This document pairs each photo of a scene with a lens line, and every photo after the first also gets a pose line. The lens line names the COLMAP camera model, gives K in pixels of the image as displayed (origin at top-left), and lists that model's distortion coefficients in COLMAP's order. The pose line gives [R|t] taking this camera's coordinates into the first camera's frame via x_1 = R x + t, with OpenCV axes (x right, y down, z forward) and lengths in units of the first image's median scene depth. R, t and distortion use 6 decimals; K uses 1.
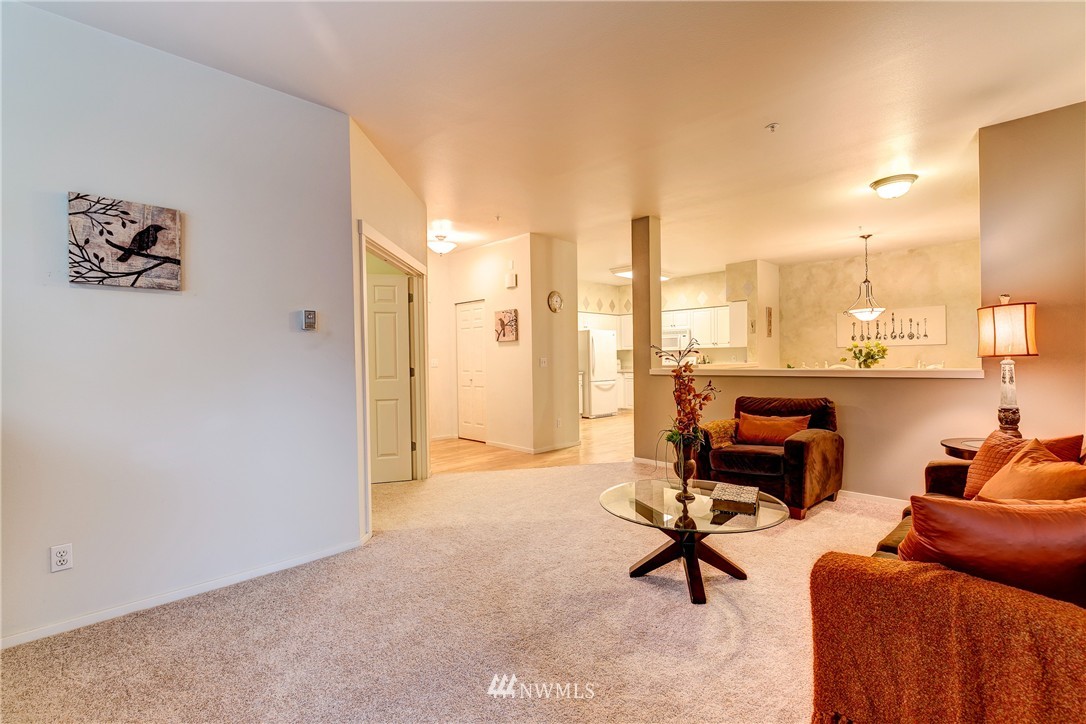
lens RADIAL K [[485.6, 0, 547.4], [0, 485.6, 359.7], [0, 0, 1]] dist [0.004211, -0.004811]
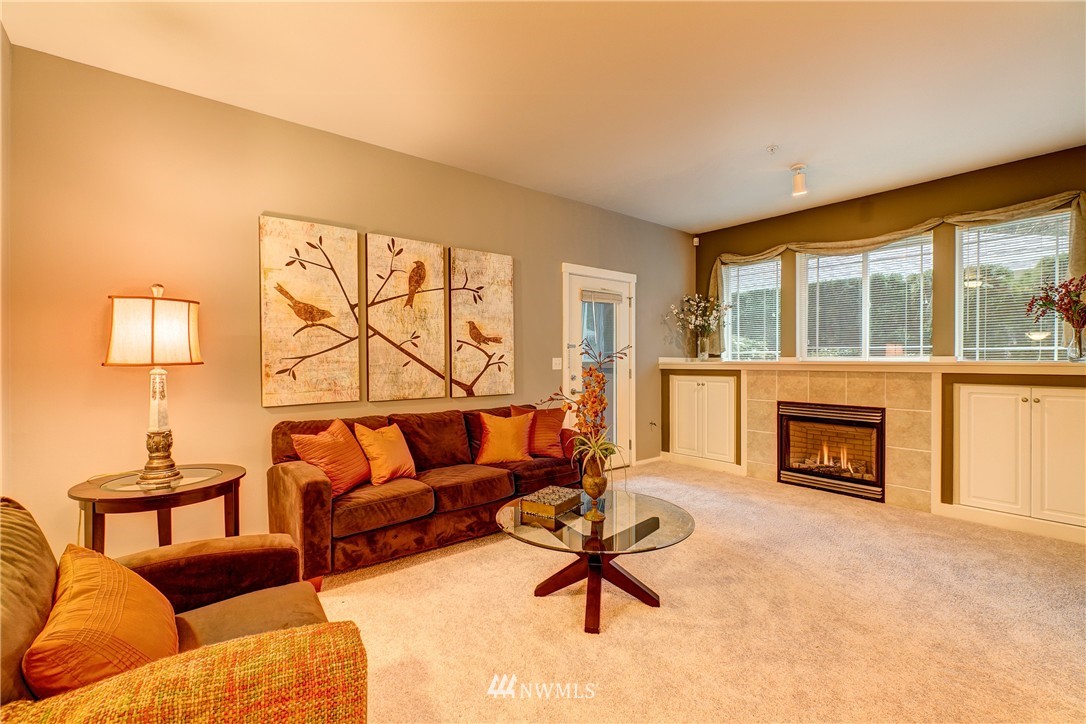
lens RADIAL K [[485.6, 0, 544.9], [0, 485.6, 361.4], [0, 0, 1]] dist [0.004211, -0.004811]
pose [[-0.995620, 0.014845, 0.092302, 0.121467], [0.015191, 0.999880, 0.003055, -0.002387], [-0.092246, 0.004443, -0.995726, 0.797524]]
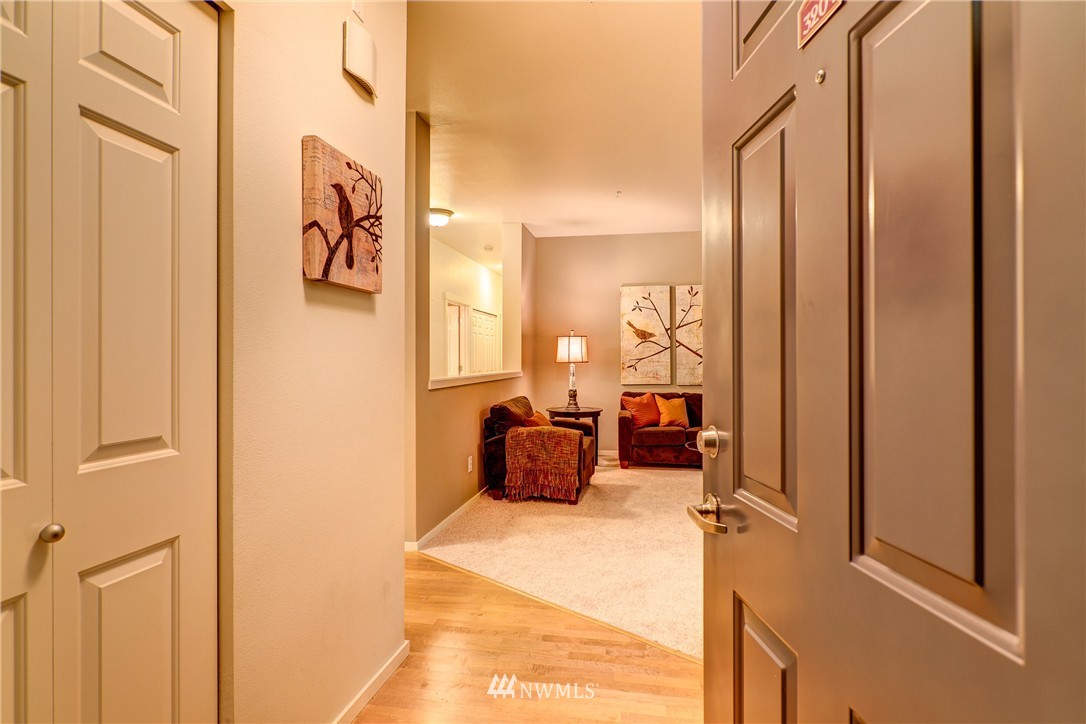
lens RADIAL K [[564.0, 0, 541.1], [0, 564.0, 359.1], [0, 0, 1]] dist [-0.001553, -0.000020]
pose [[-0.569298, 0.014368, 0.822006, -0.378318], [0.009533, 0.999895, -0.010875, 0.001378], [-0.822076, 0.001645, -0.569375, 1.101797]]
